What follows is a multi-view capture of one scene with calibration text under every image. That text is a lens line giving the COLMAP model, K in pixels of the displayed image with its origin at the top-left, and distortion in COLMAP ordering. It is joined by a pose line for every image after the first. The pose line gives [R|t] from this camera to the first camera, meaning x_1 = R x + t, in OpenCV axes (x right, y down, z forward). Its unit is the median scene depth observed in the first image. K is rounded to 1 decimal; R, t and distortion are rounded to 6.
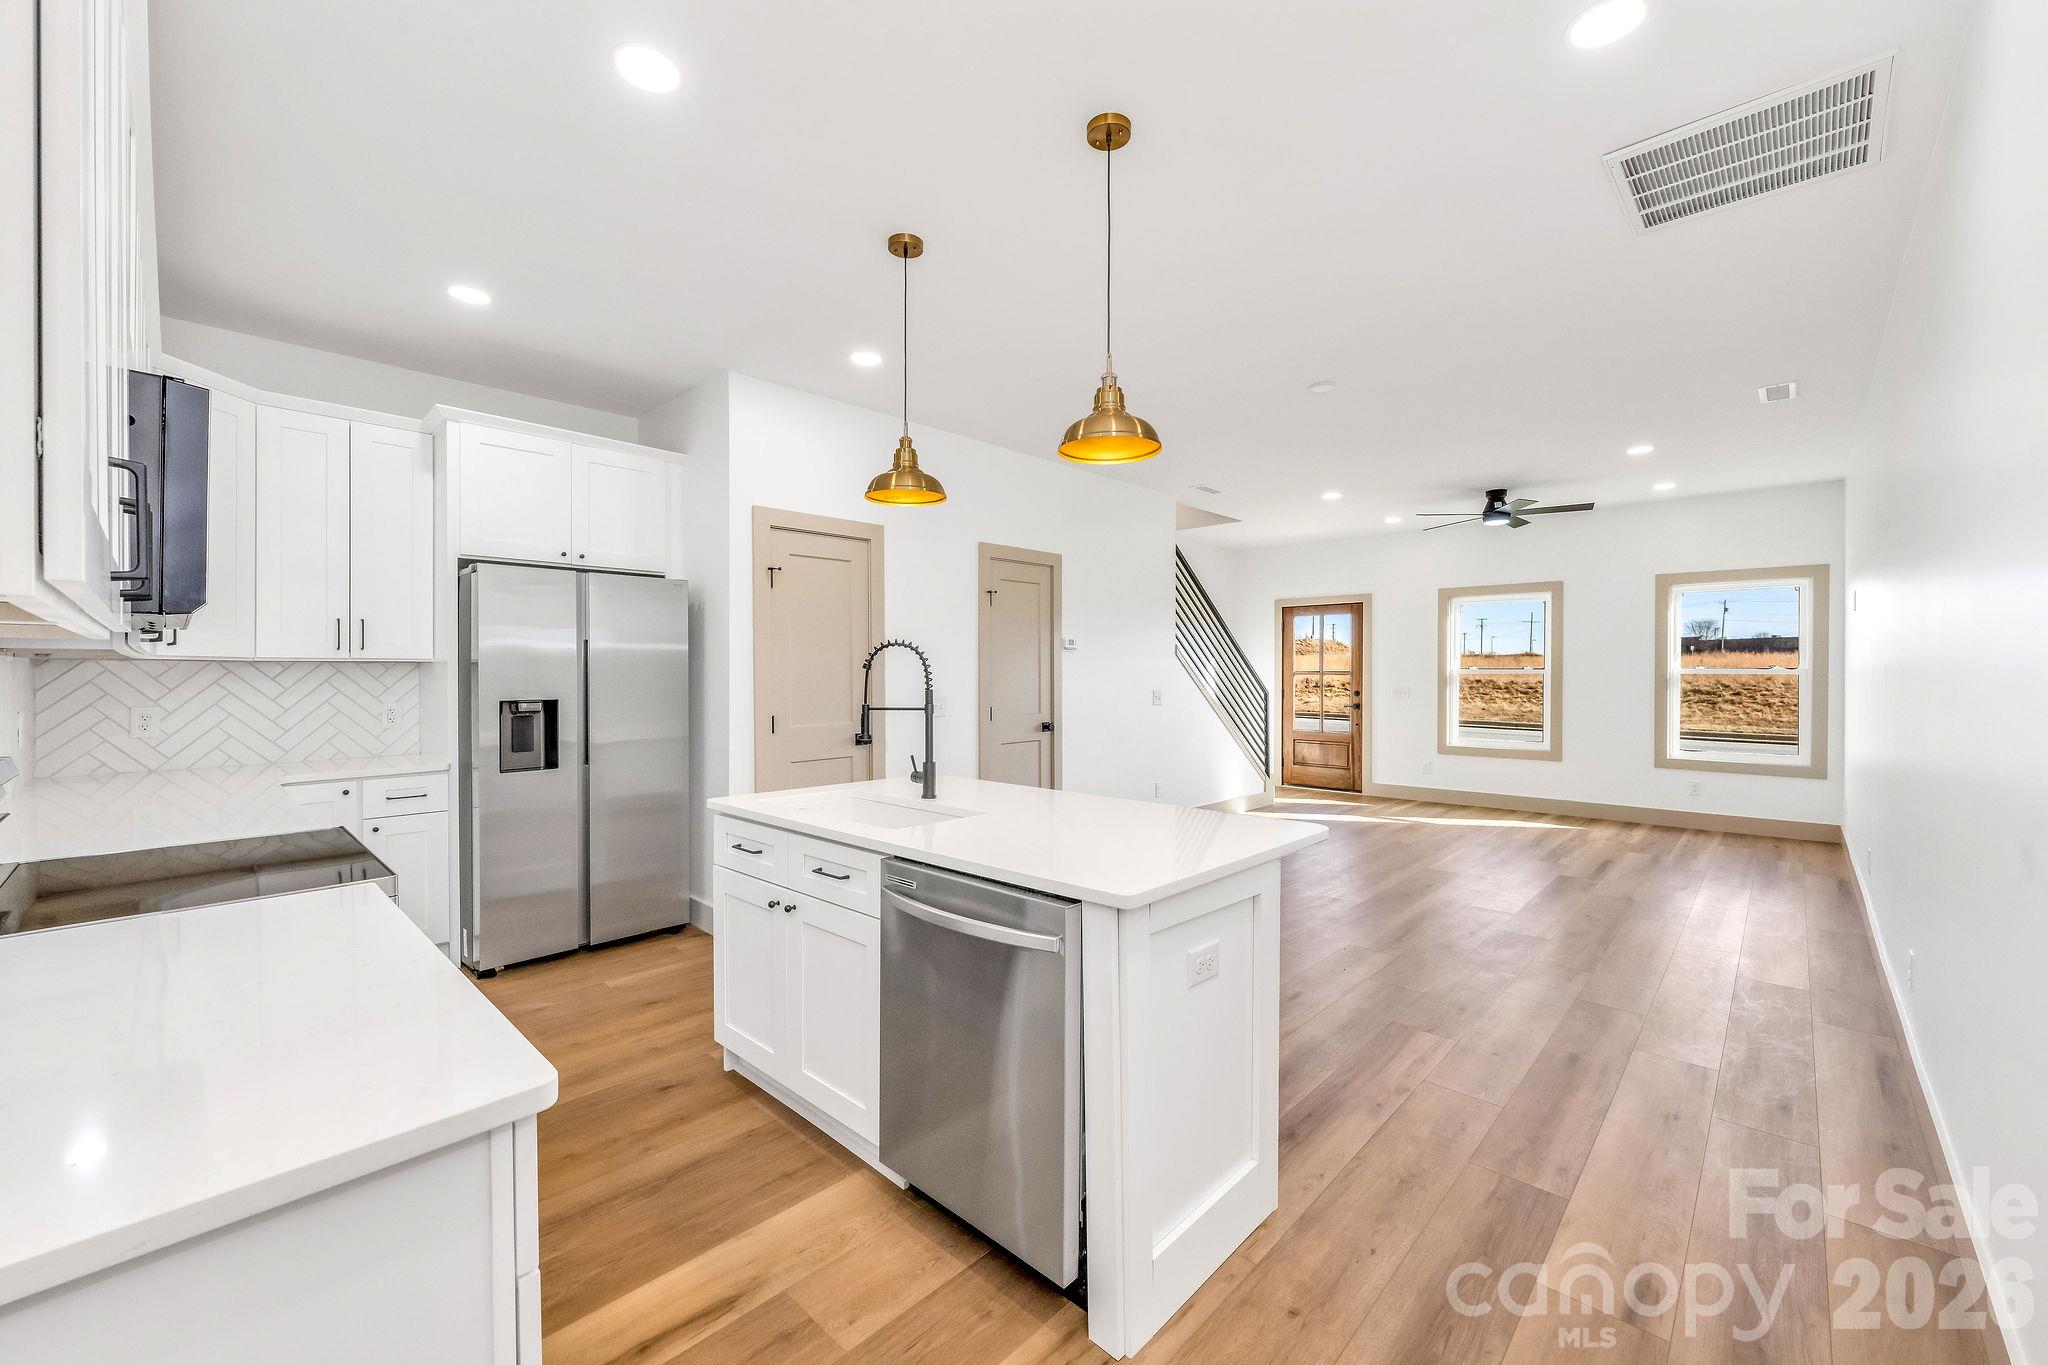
lens RADIAL K [[830.6, 0, 1017.4], [0, 830.6, 671.4], [0, 0, 1]] dist [-0.003050, 0.001046]
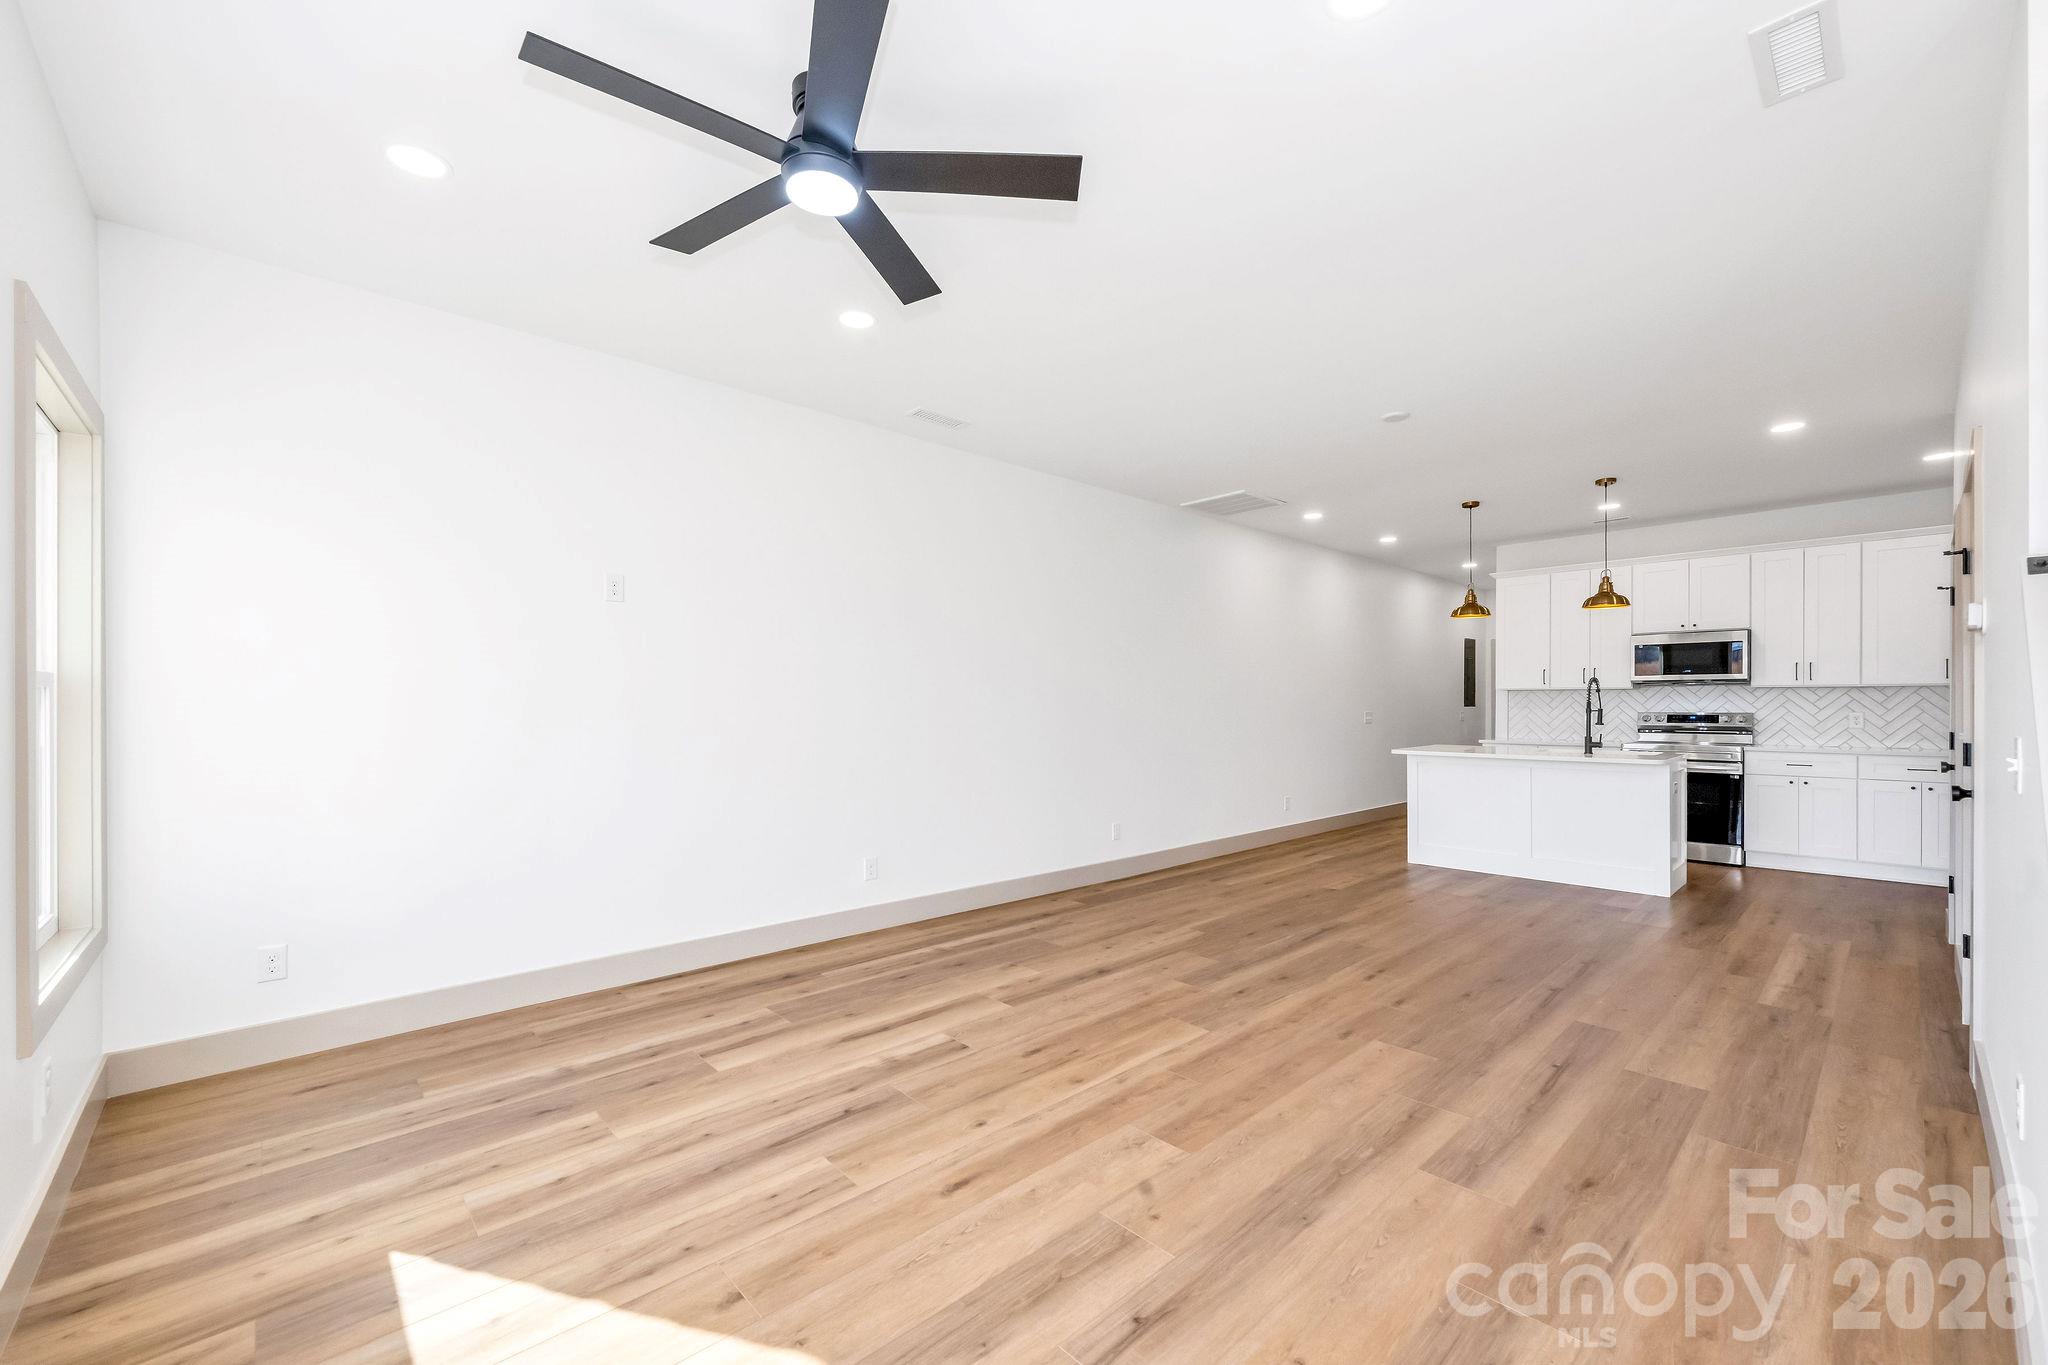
lens RADIAL K [[814.4, 0, 1029.3], [0, 814.4, 699.5], [0, 0, 1]] dist [0.005920, -0.000407]
pose [[-0.997776, 0.001445, 0.066638, 0.760190], [0.001109, 0.999986, -0.005081, 0.017137], [-0.066644, -0.004996, -0.997764, 2.065399]]
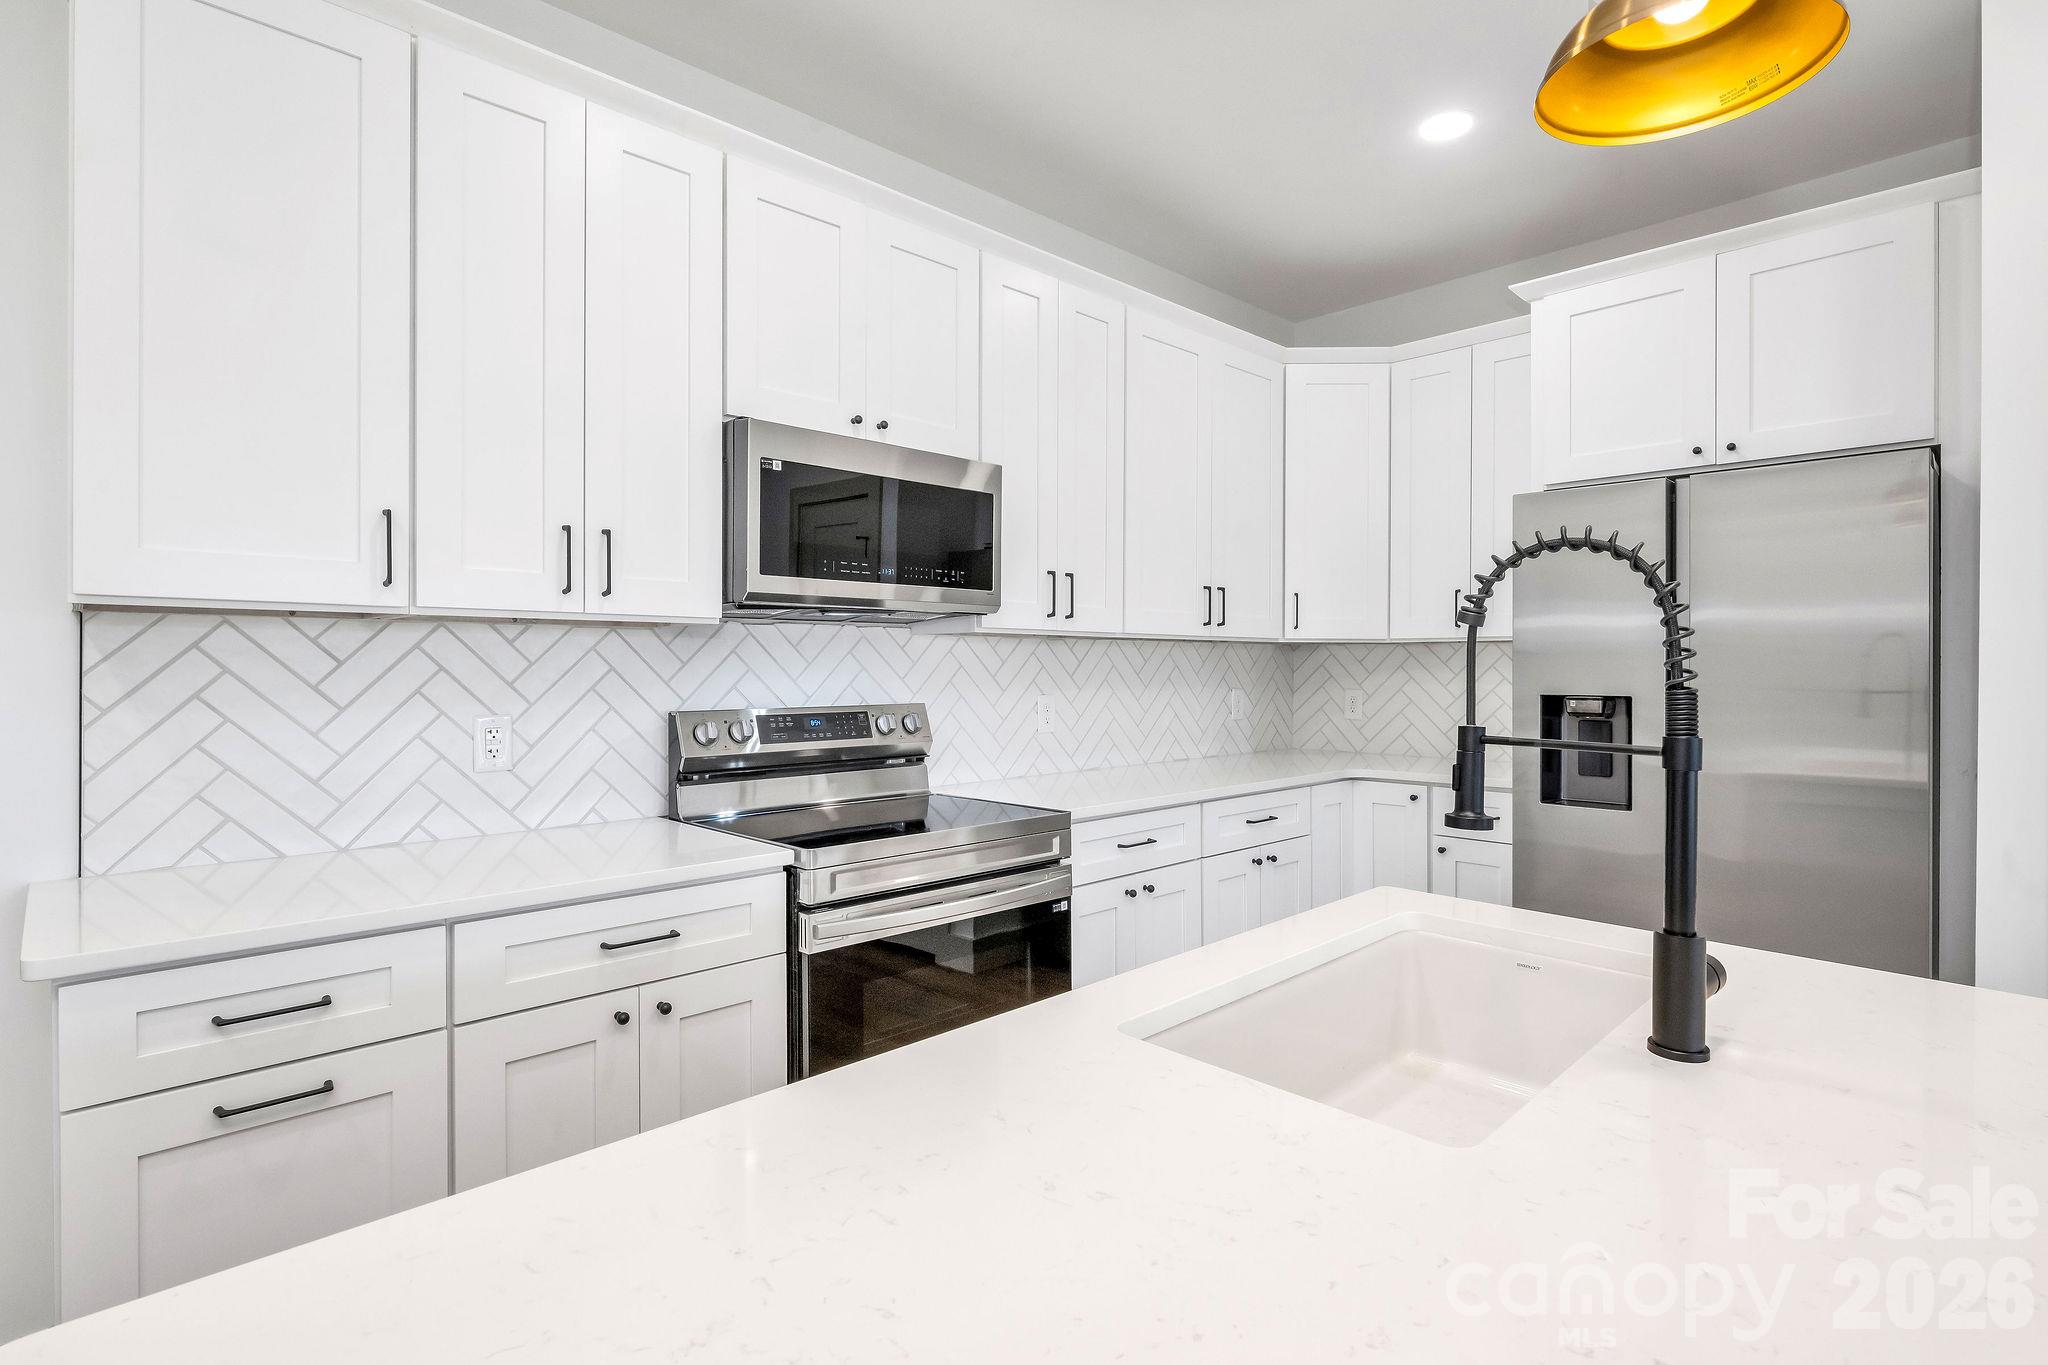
lens RADIAL K [[1005.6, 0, 1012.5], [0, 1005.6, 668.3], [0, 0, 1]] dist [-0.002017, -0.000318]
pose [[-0.053525, 0.003375, -0.998561, 0.178473], [-0.000355, 0.999994, 0.003399, 0.009542], [0.998566, 0.000536, -0.053524, 0.516500]]
